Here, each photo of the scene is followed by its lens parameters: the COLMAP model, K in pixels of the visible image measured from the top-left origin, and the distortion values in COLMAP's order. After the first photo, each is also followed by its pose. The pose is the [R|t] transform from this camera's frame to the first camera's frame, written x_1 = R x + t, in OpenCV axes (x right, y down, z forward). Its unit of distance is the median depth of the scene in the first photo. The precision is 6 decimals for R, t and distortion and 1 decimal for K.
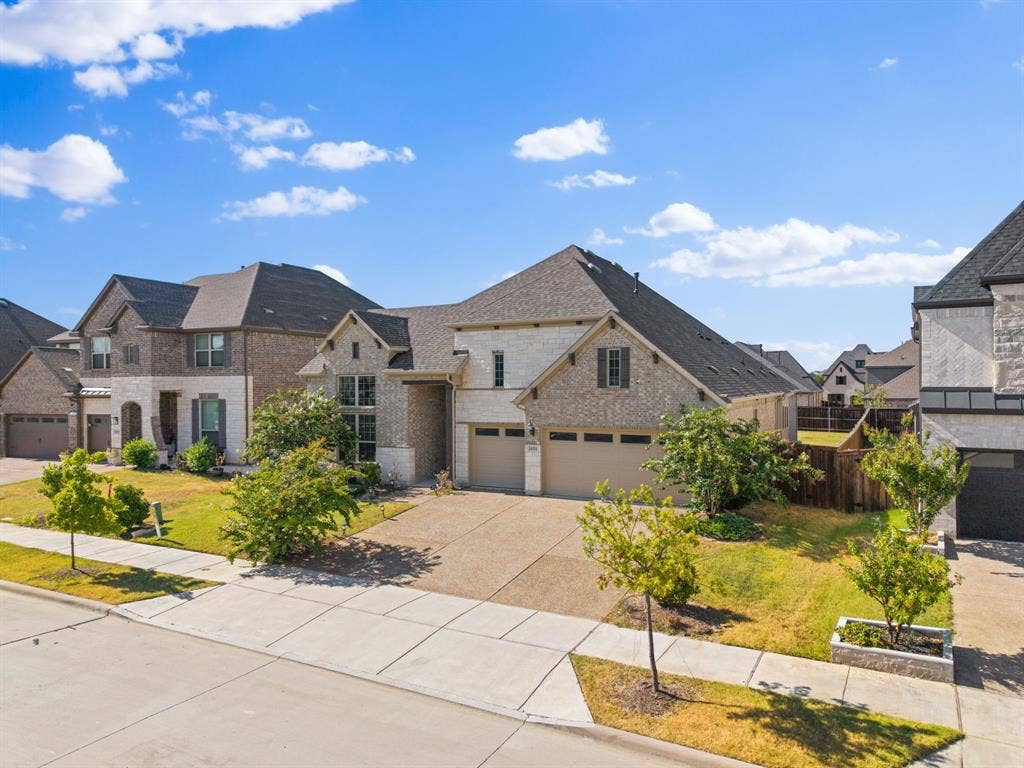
lens RADIAL K [[708.5, 0, 512.0], [0, 708.5, 384.0], [0, 0, 1]] dist [0.044082, -0.048234]
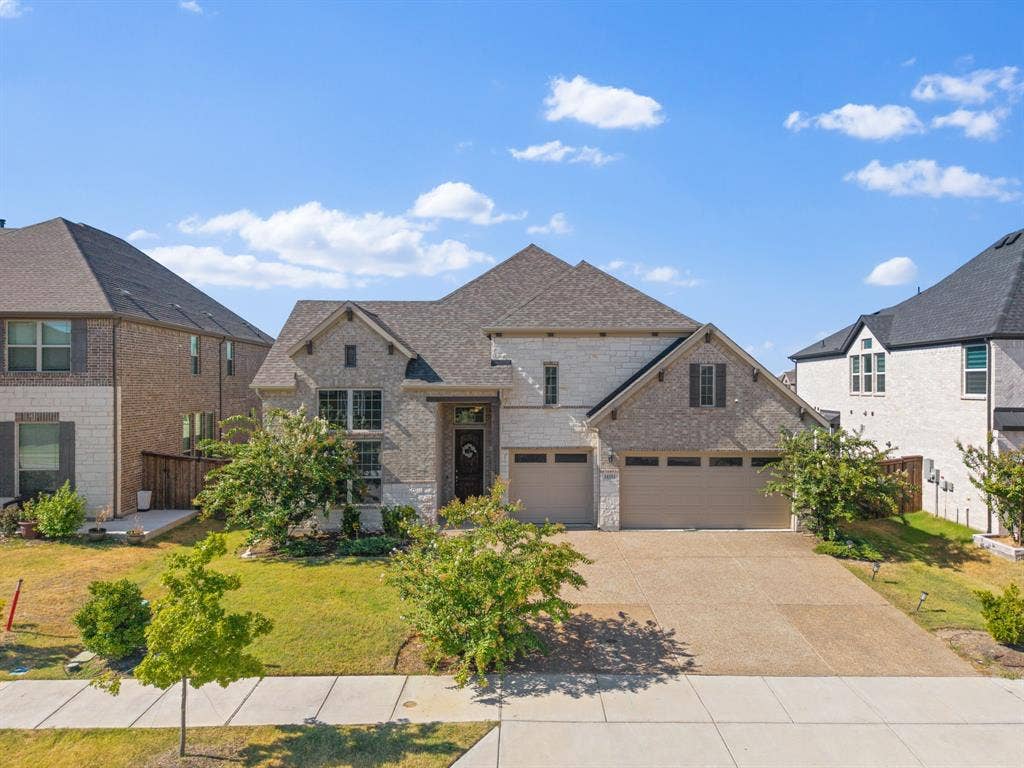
lens RADIAL K [[708.5, 0, 512.0], [0, 708.5, 384.0], [0, 0, 1]] dist [0.044082, -0.048234]
pose [[0.869788, 0.008377, 0.493354, -0.478011], [-0.006886, 0.999965, -0.004837, -0.016389], [-0.493377, 0.000810, 0.869815, 0.285099]]
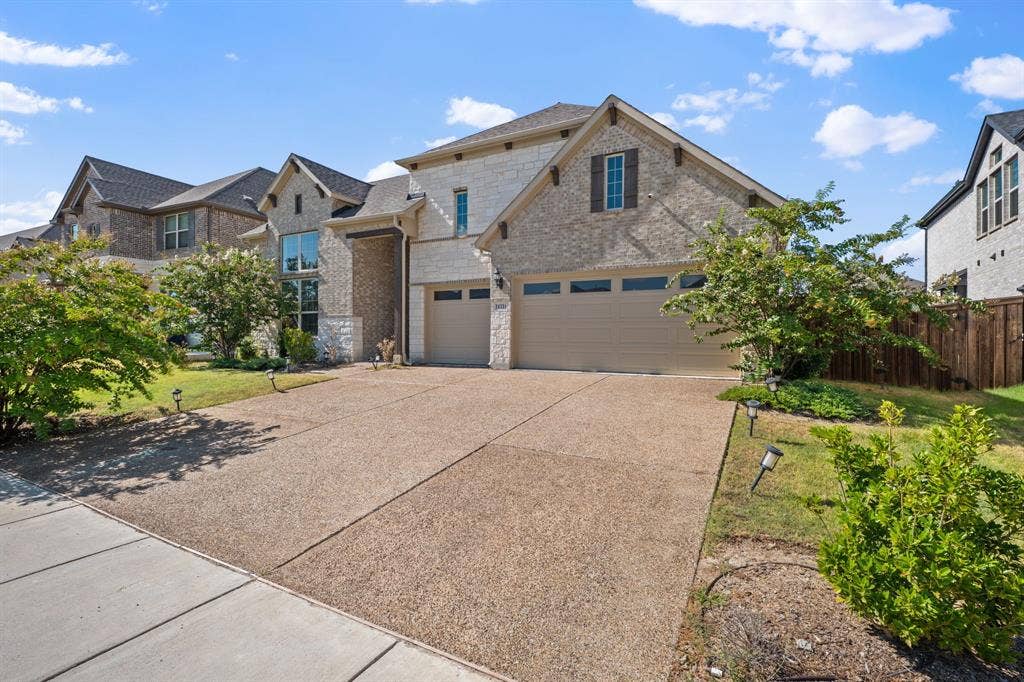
lens RADIAL K [[466.2, 0, 521.4], [0, 466.2, 341.3], [0, 0, 1]] dist [-0.001709, 0.000289]
pose [[0.999884, 0.014585, 0.004454, 0.047018], [-0.014575, 0.999891, -0.002300, 0.121691], [-0.004487, 0.002234, 0.999987, 0.484770]]
